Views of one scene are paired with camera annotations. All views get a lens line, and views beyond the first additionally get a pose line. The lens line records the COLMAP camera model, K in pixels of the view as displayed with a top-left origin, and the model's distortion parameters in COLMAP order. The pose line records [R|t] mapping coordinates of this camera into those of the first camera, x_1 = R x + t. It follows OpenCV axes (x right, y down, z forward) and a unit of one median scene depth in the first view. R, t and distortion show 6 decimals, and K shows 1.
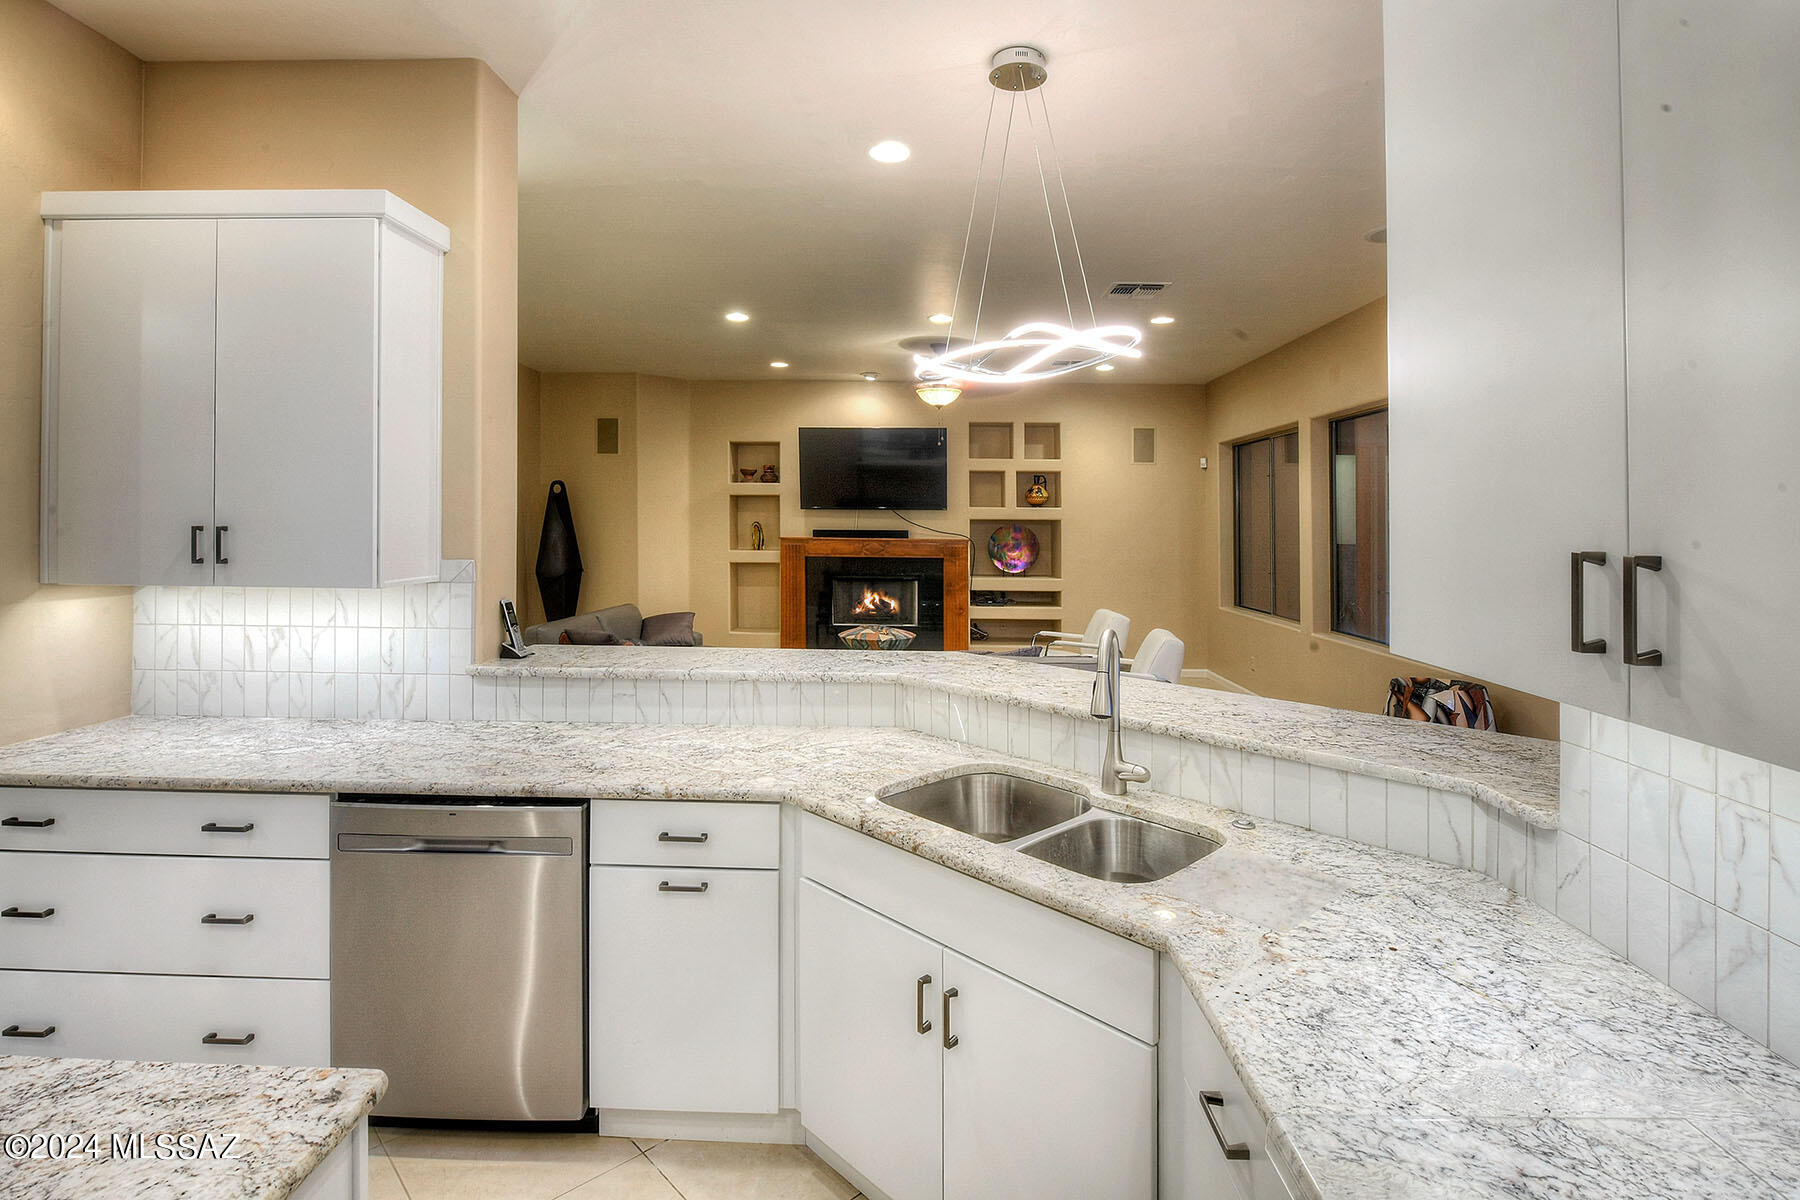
lens RADIAL K [[870.2, 0, 909.1], [0, 870.2, 533.2], [0, 0, 1]] dist [-0.004040, -0.005313]
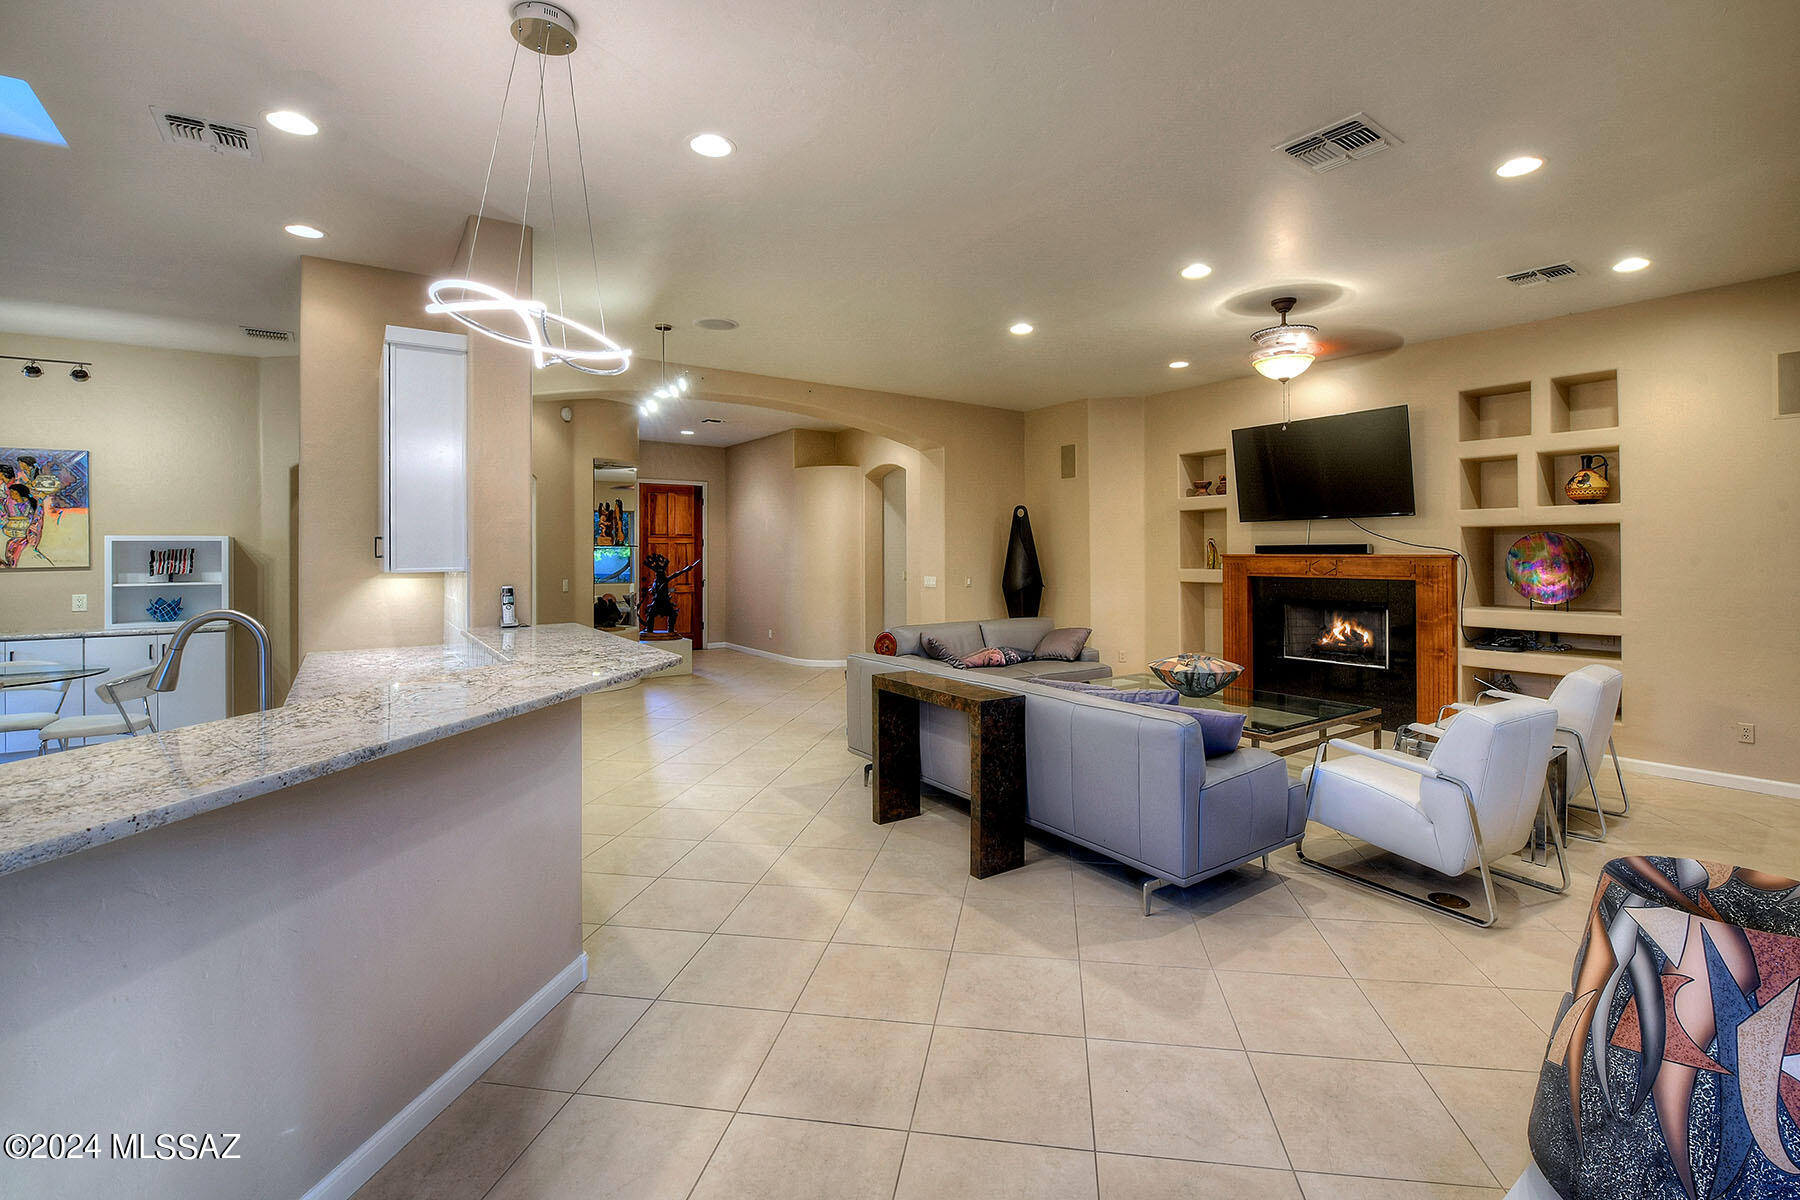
lens RADIAL K [[763.1, 0, 794.1], [0, 763.1, 551.1], [0, 0, 1]] dist [0.000994, -0.000106]
pose [[0.594038, -0.008506, -0.804392, 0.667325], [0.002172, 0.999957, -0.008970, 0.023009], [0.804434, 0.003582, 0.594031, 0.483369]]
